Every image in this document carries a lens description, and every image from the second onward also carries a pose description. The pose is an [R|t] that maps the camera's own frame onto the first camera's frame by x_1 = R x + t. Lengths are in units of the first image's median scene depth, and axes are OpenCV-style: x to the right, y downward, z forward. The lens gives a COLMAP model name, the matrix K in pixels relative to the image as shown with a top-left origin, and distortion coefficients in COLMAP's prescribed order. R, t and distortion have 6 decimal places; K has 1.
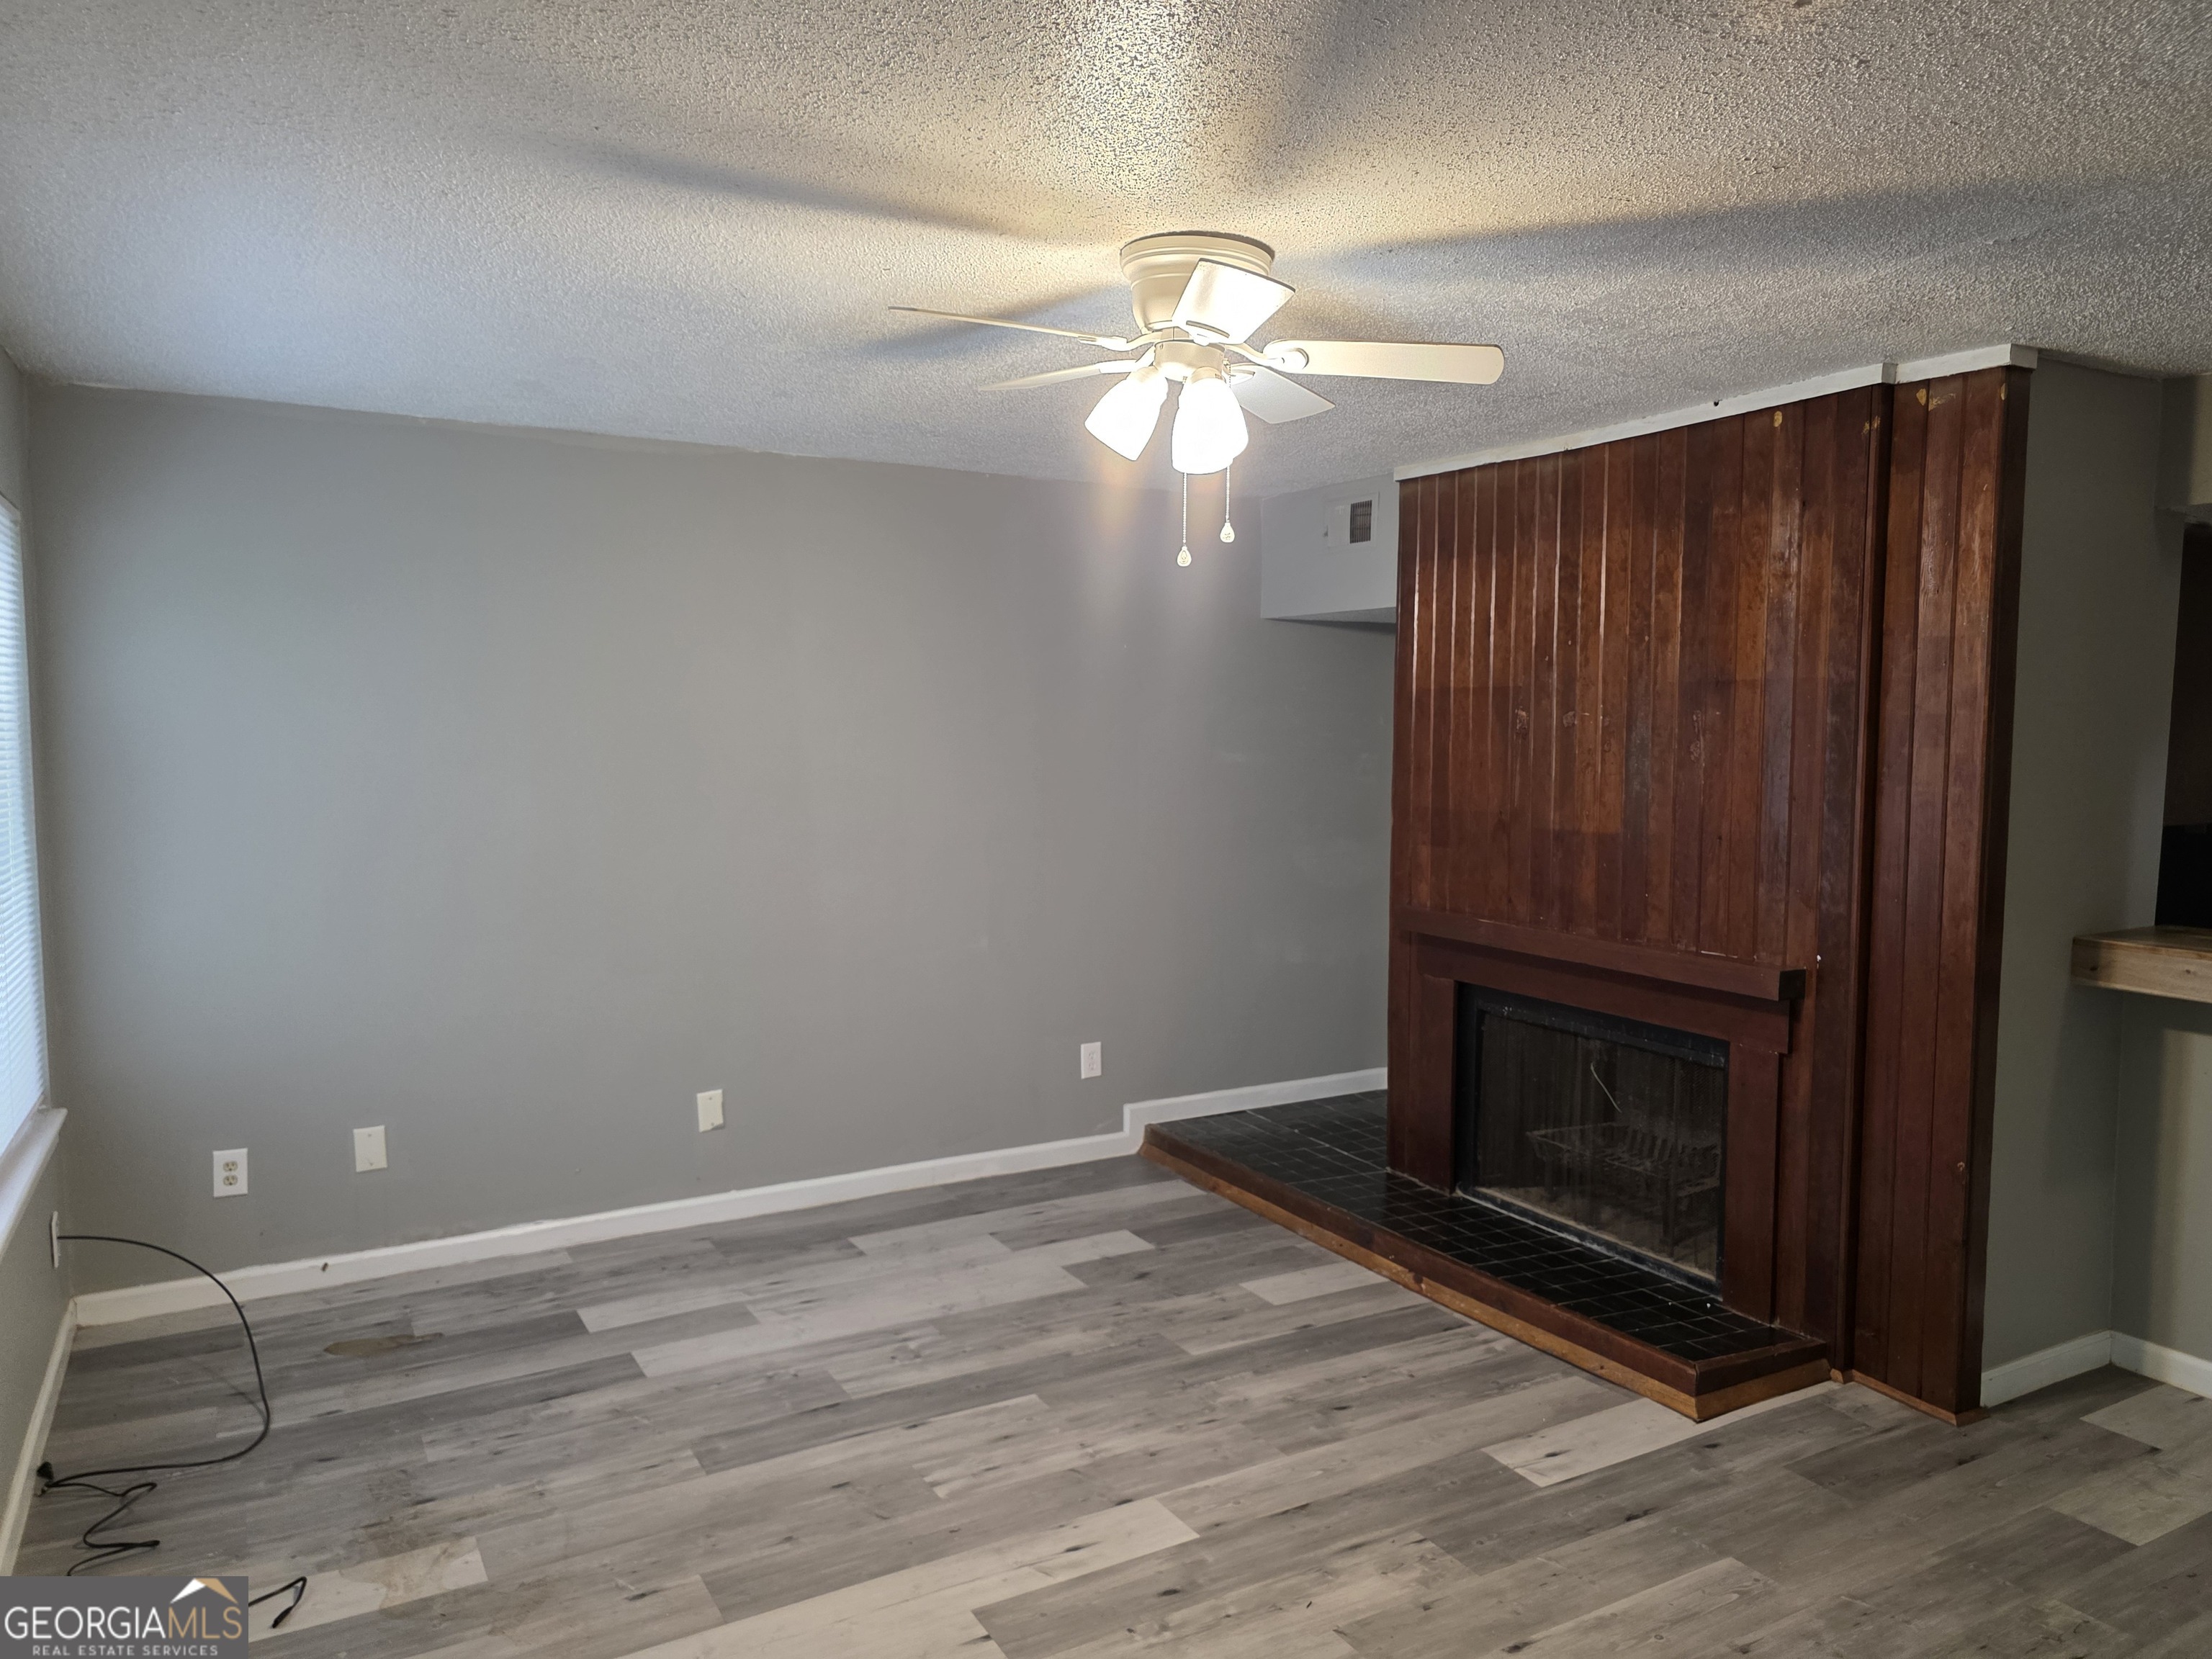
lens RADIAL K [[1488.6, 0, 1102.9], [0, 1488.6, 844.6], [0, 0, 1]] dist [0.045818, -0.041006]
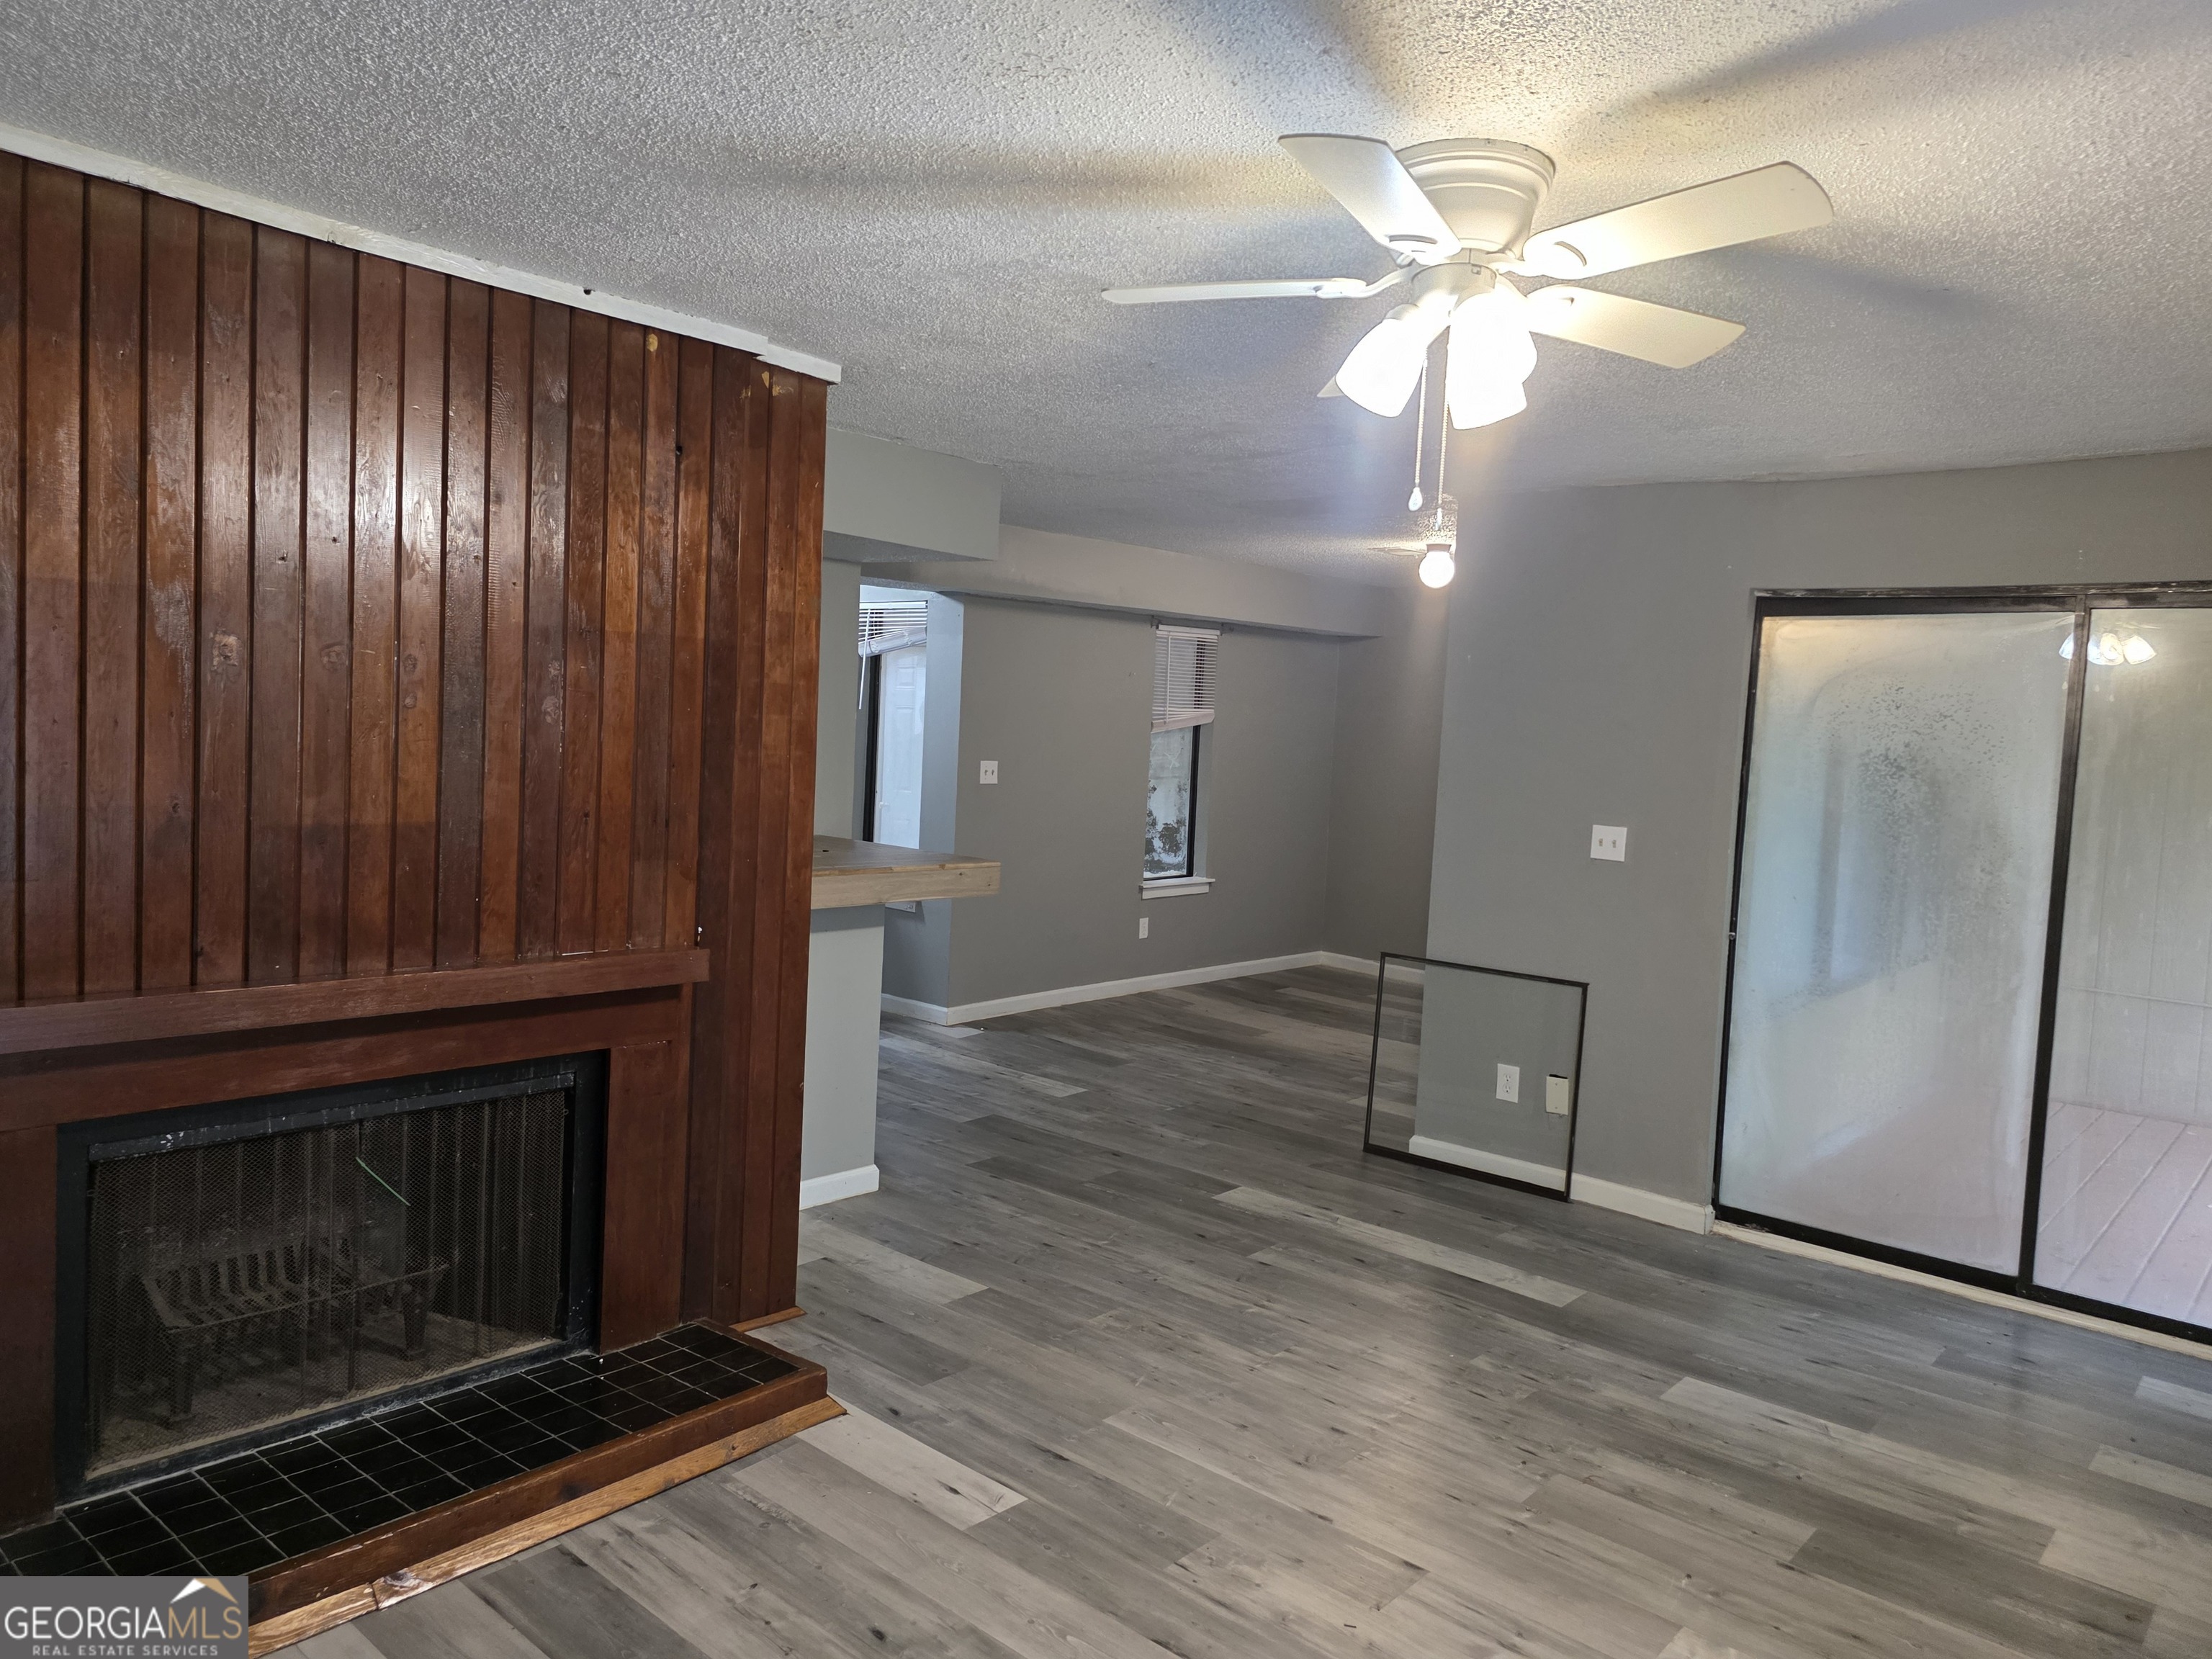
lens RADIAL K [[1488.6, 0, 1110.0], [0, 1488.6, 813.2], [0, 0, 1]] dist [0.045818, -0.041006]
pose [[-0.318470, -0.075947, 0.944886, -0.511519], [0.025943, 0.995714, 0.088777, -0.077749], [-0.947578, 0.052786, -0.315135, 1.057019]]
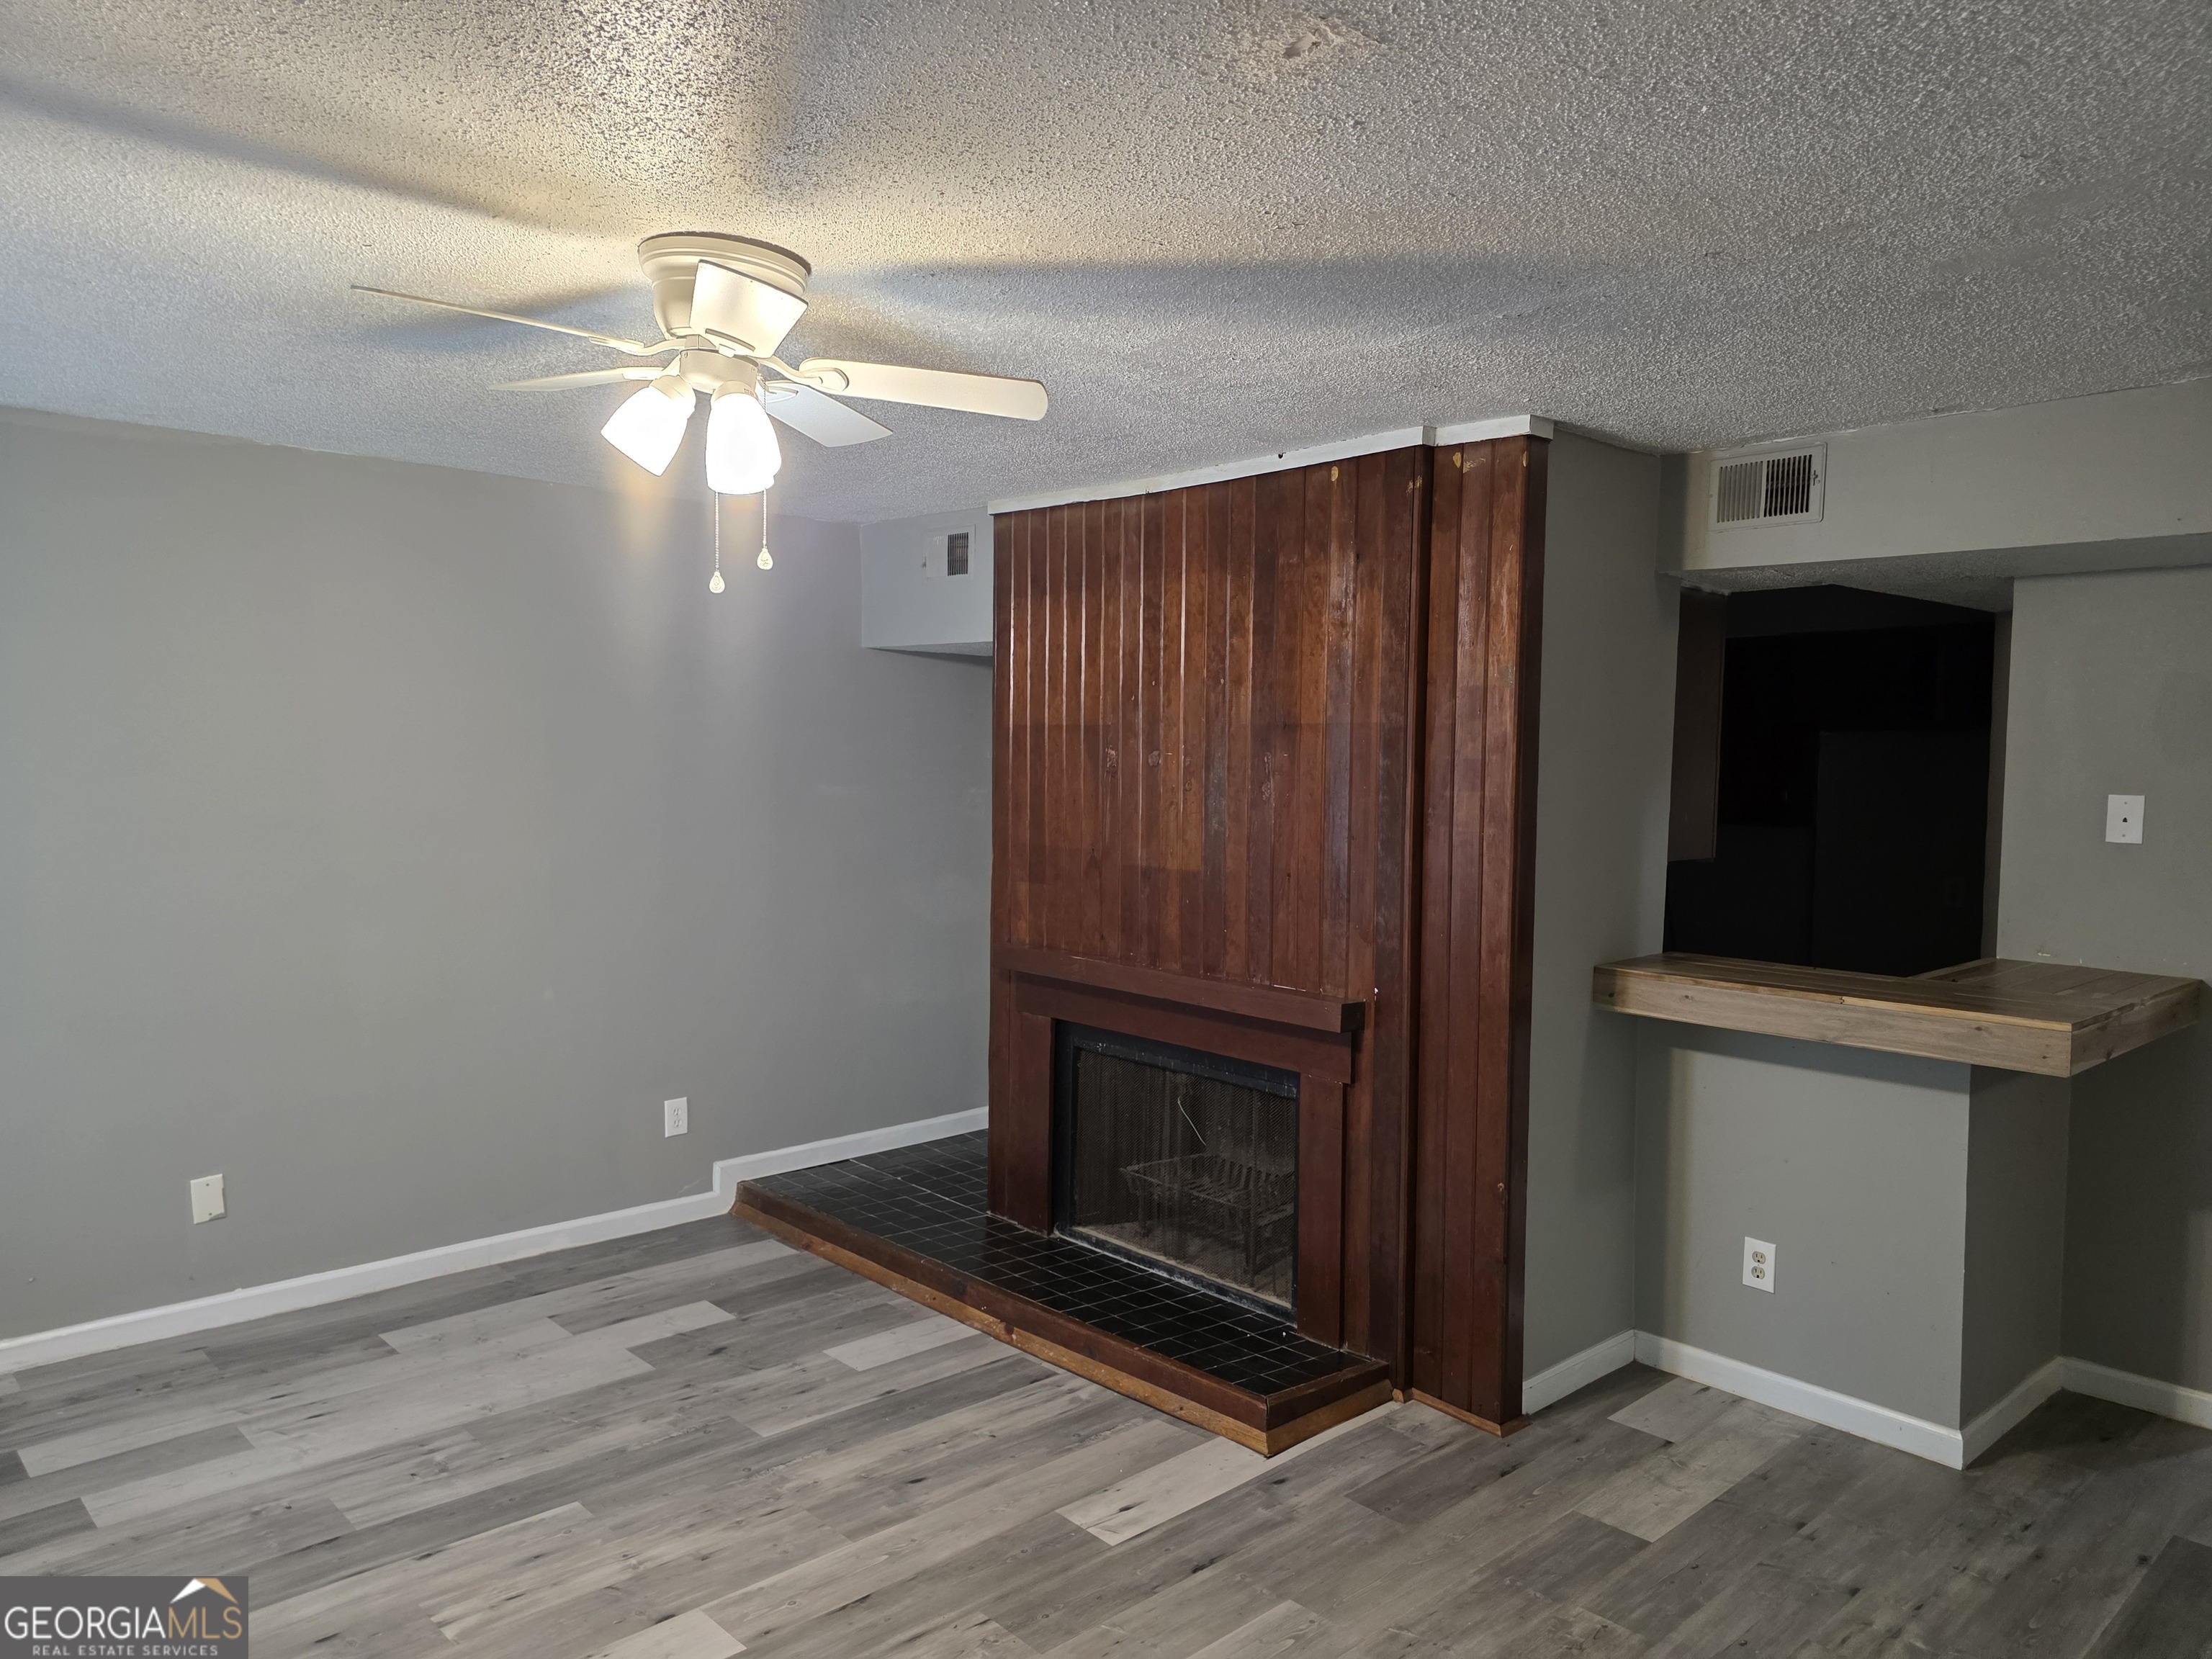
lens RADIAL K [[1488.6, 0, 1098.9], [0, 1488.6, 838.8], [0, 0, 1]] dist [0.045818, -0.041006]
pose [[0.973027, -0.003669, 0.230661, 0.051489], [0.008674, 0.999748, -0.020687, -0.010281], [-0.230527, 0.022129, 0.972814, 0.036302]]
